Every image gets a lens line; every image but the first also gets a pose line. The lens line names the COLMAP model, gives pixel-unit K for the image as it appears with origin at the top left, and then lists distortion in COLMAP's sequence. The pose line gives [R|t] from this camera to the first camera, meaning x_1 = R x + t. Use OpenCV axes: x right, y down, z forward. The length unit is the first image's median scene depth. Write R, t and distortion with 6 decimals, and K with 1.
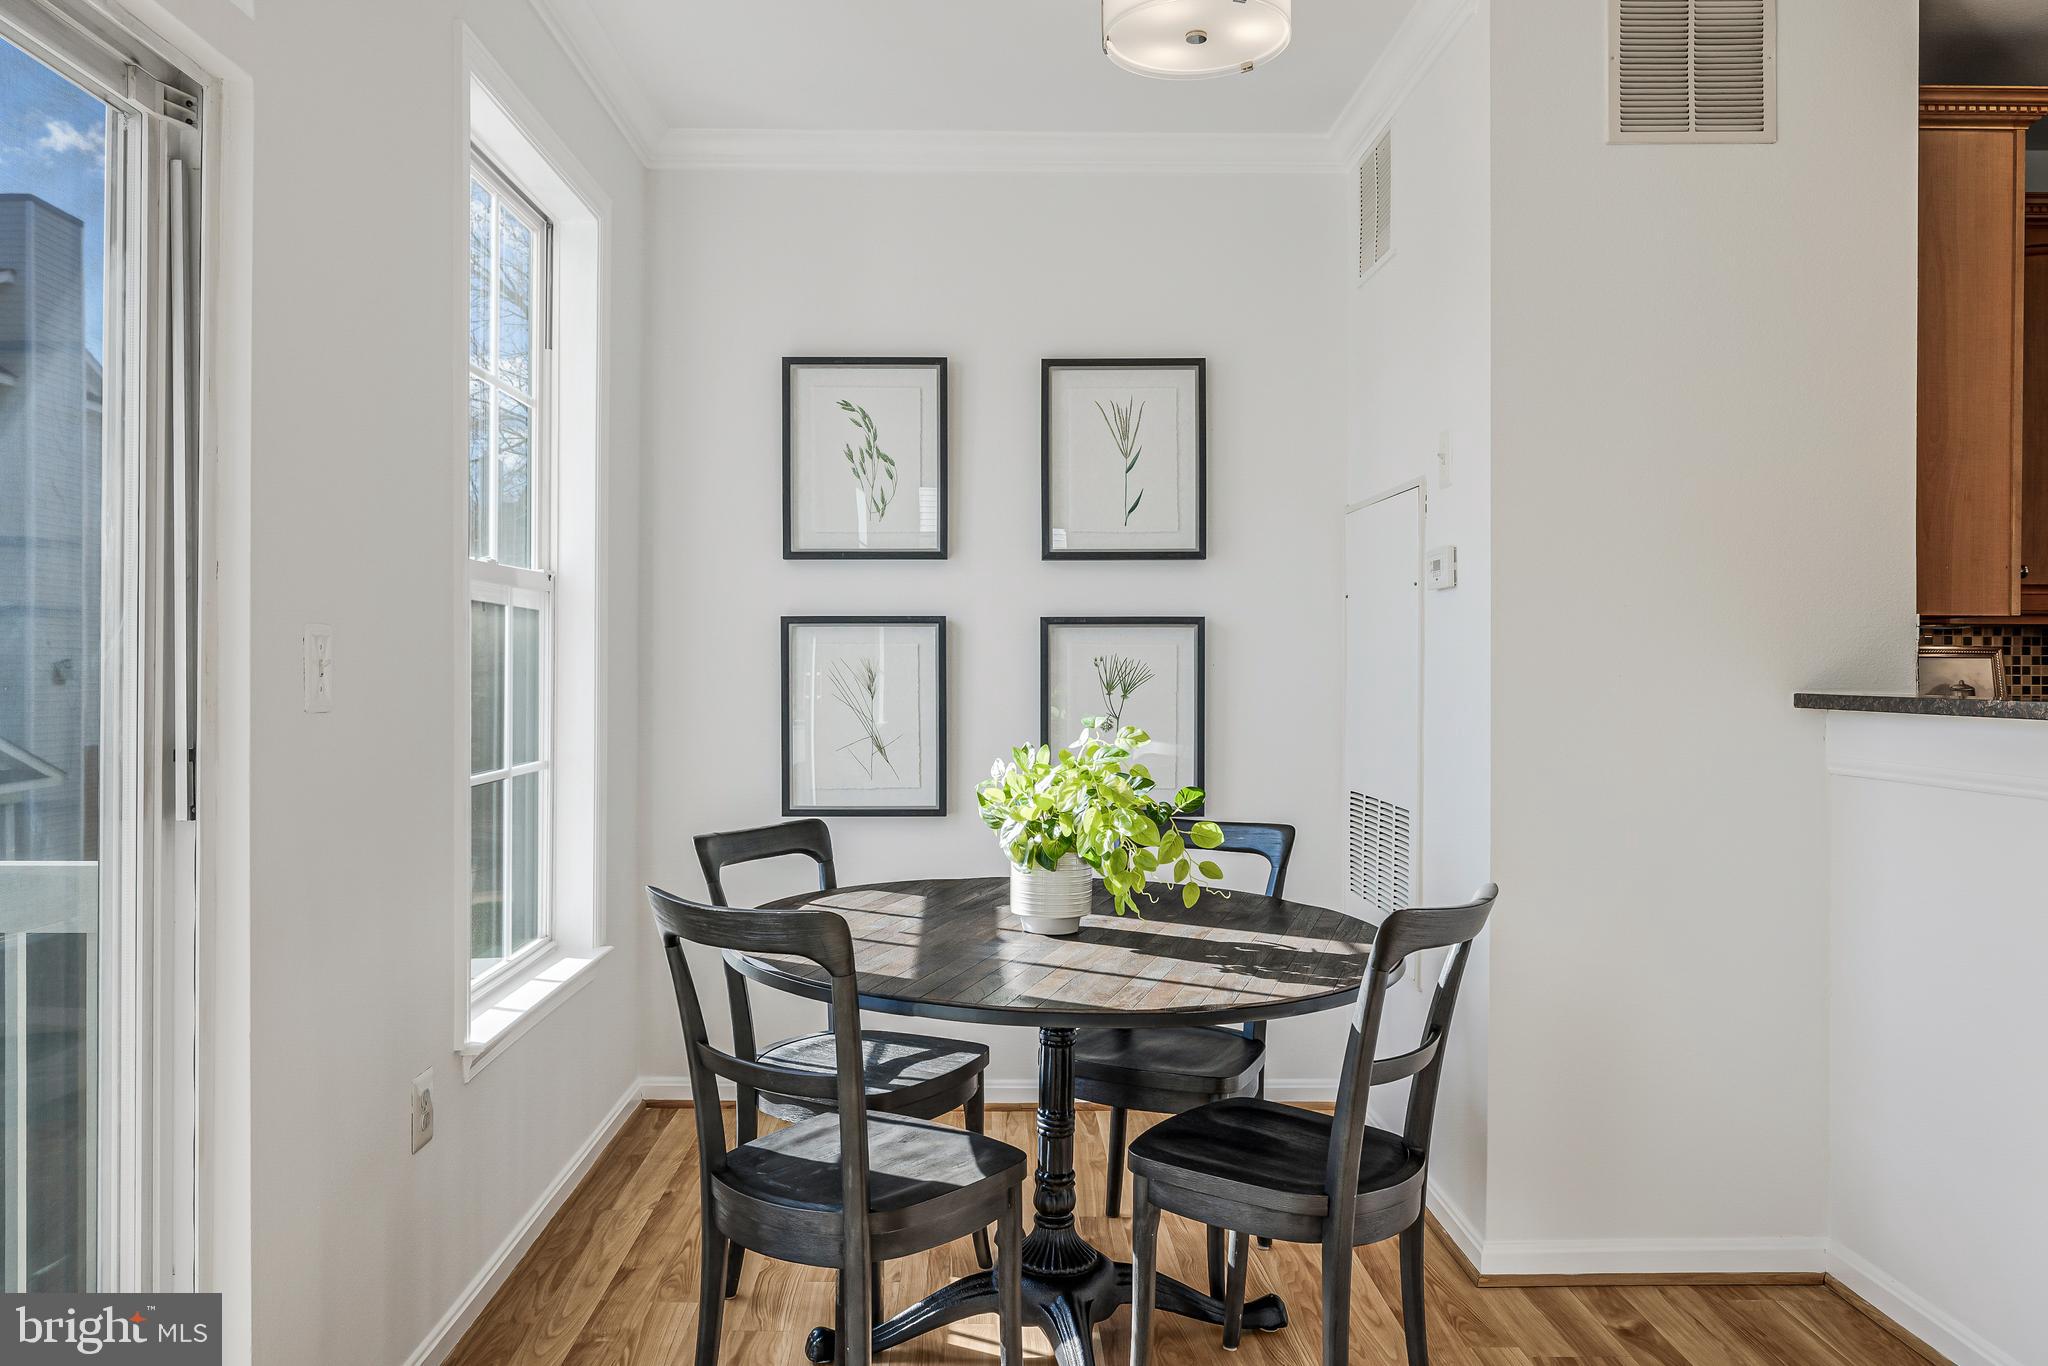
lens RADIAL K [[1448.3, 0, 1010.8], [0, 1448.3, 671.0], [0, 0, 1]] dist [-0.000837, 0.011848]
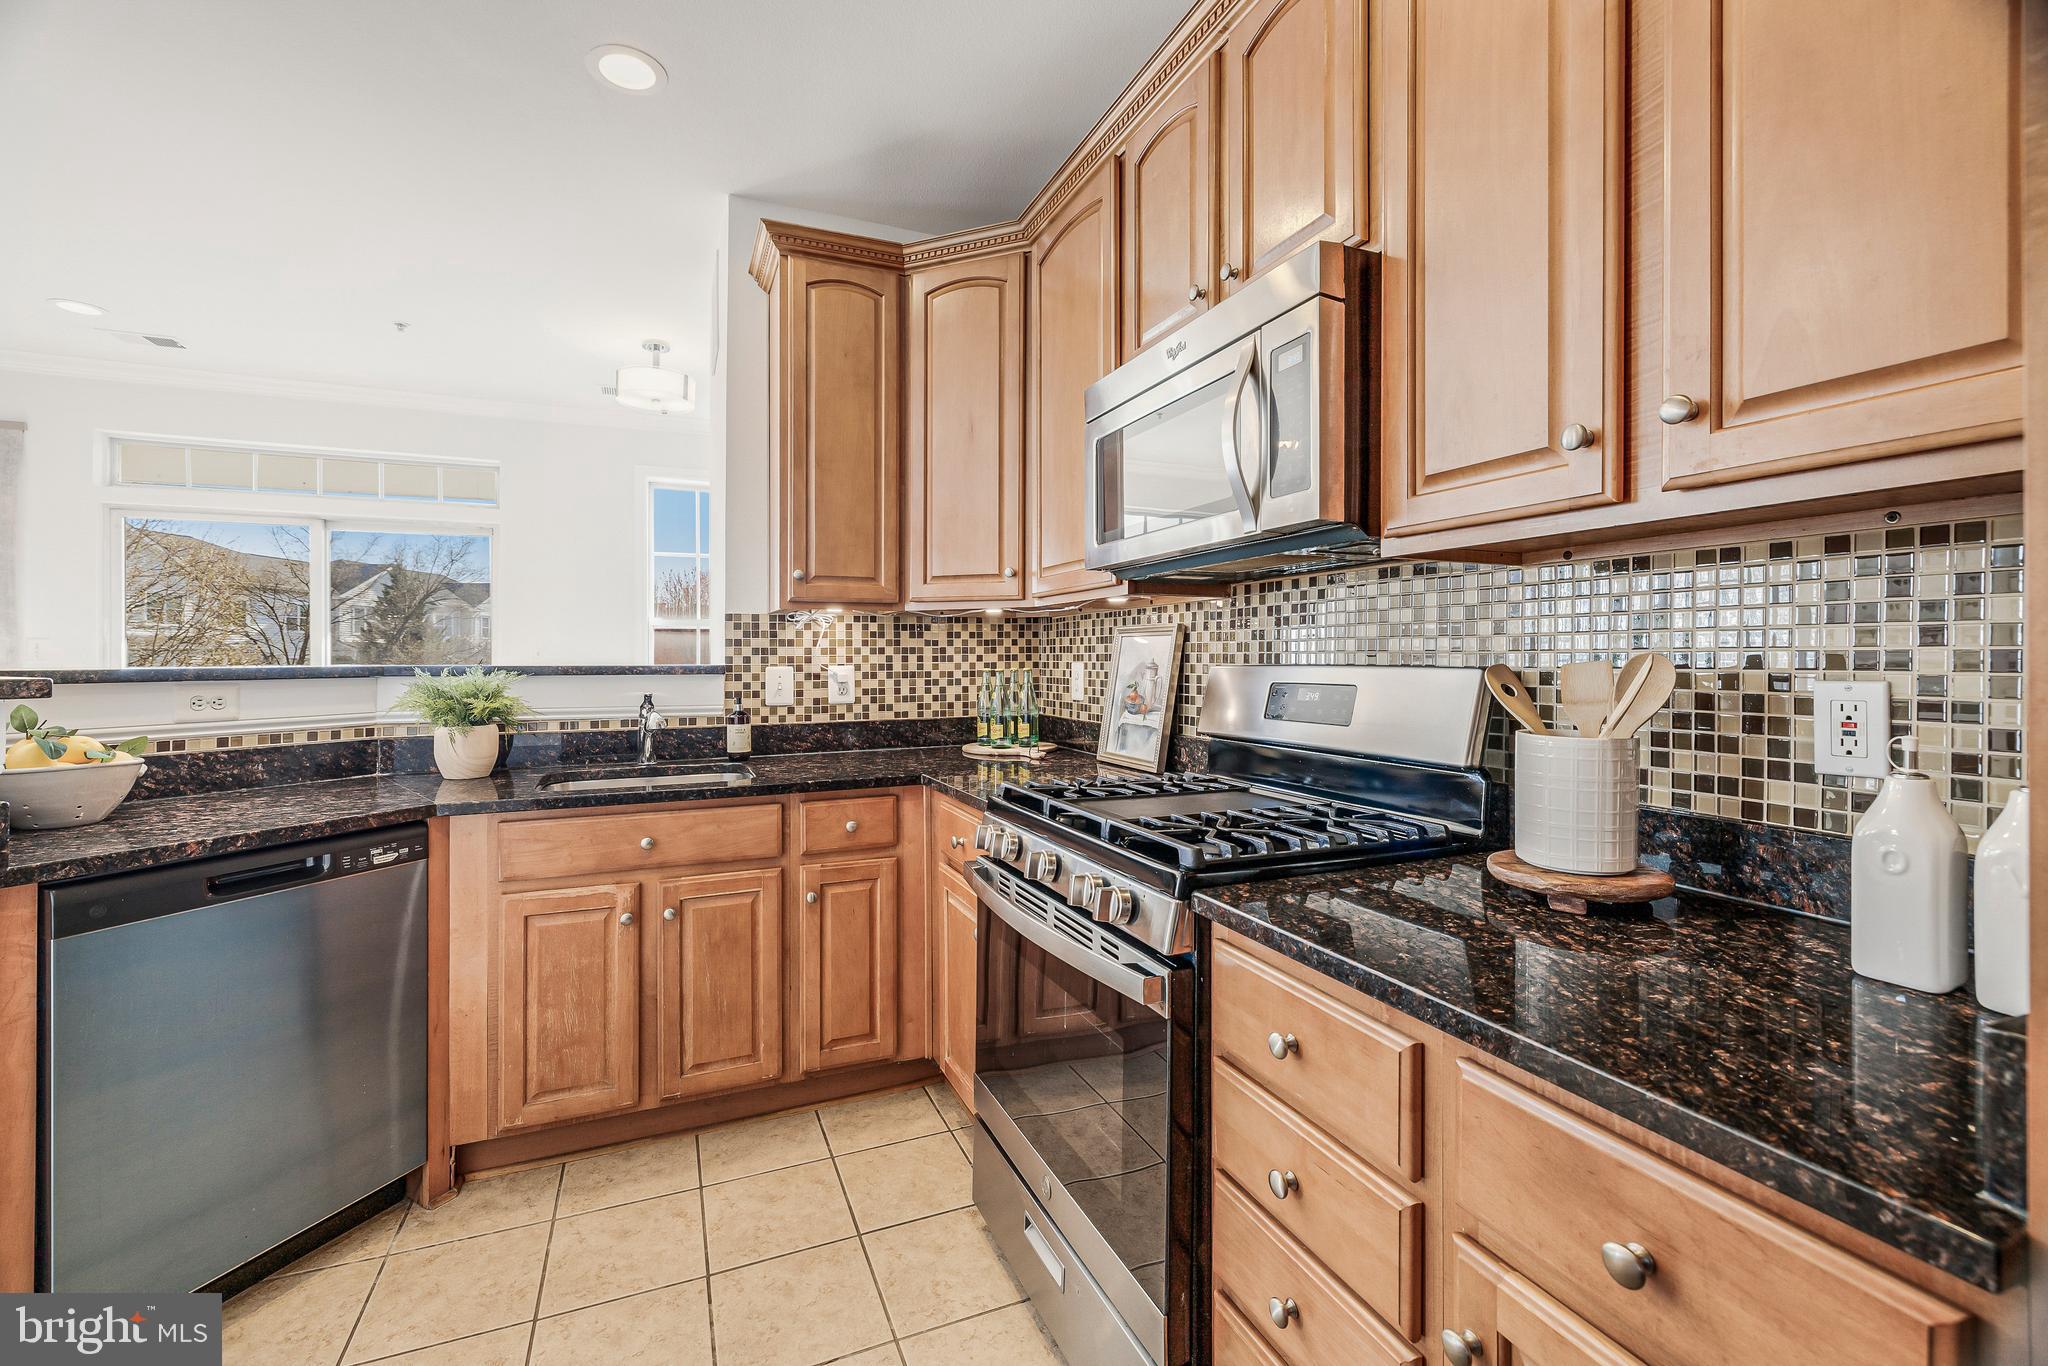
lens RADIAL K [[859.0, 0, 997.2], [0, 859.0, 656.9], [0, 0, 1]] dist [0.001591, 0.000532]
pose [[0.352885, -0.003235, -0.935661, 1.619367], [-0.005292, 0.999971, -0.005454, 0.012654], [0.935652, 0.006876, 0.352857, 0.958348]]
